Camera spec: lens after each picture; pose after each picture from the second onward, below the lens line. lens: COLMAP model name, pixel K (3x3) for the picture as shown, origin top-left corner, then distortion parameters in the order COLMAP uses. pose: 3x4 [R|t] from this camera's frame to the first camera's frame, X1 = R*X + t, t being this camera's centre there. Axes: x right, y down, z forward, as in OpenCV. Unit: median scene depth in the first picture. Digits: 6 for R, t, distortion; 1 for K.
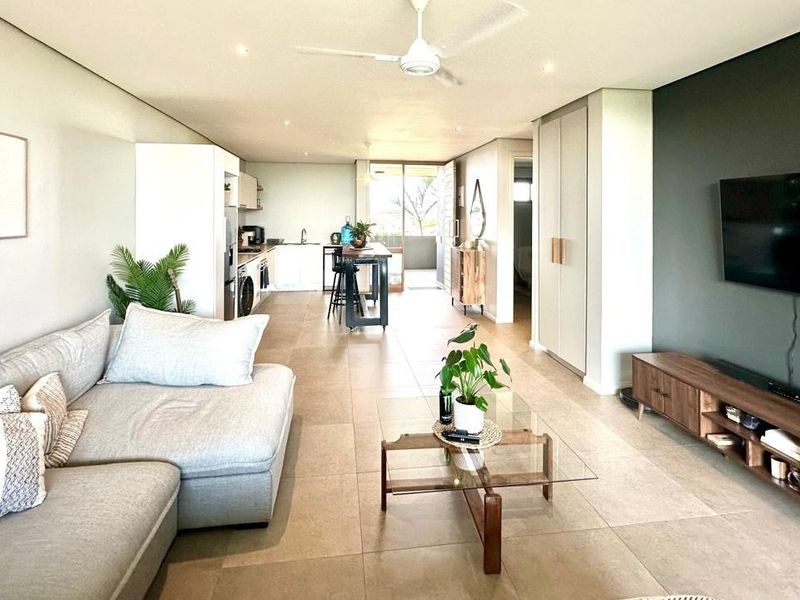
lens RADIAL K [[421.3, 0, 399.9], [0, 421.3, 210.0], [0, 0, 1]] dist [0.001286, -0.000252]
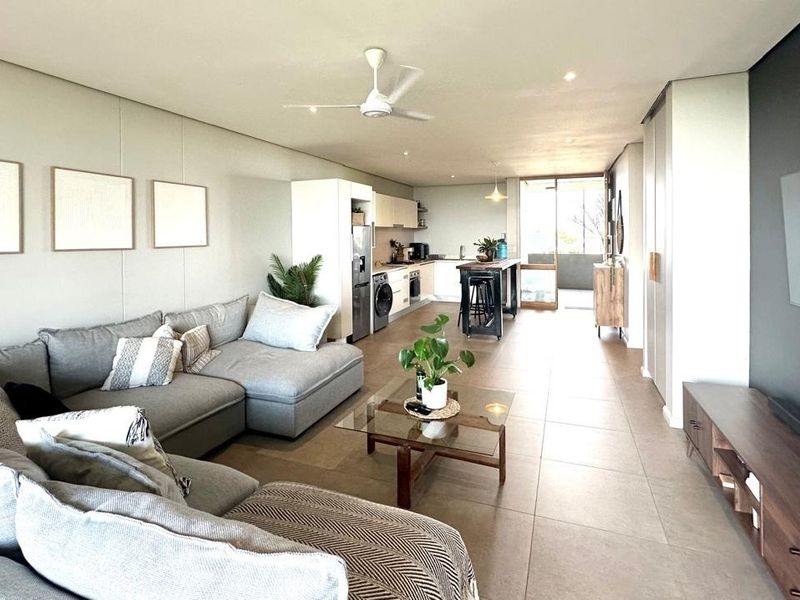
lens RADIAL K [[423.1, 0, 402.9], [0, 423.1, 234.7], [0, 0, 1]] dist [-0.001408, 0.000037]
pose [[0.871837, -0.012957, -0.489625, 0.386420], [0.018848, 0.999797, 0.007104, 0.014192], [0.489433, -0.015422, 0.871904, -0.045362]]
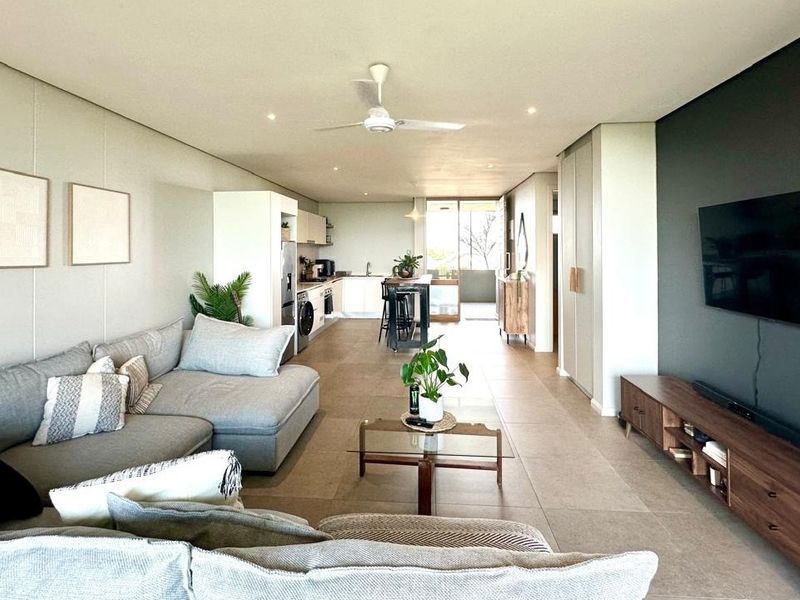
lens RADIAL K [[421.2, 0, 400.6], [0, 421.2, 243.9], [0, 0, 1]] dist [0.001023, 0.000015]
pose [[0.977088, -0.011380, -0.212533, 0.194888], [0.010127, 0.999924, -0.006981, 0.012478], [0.212596, 0.004669, 0.977129, -0.119791]]
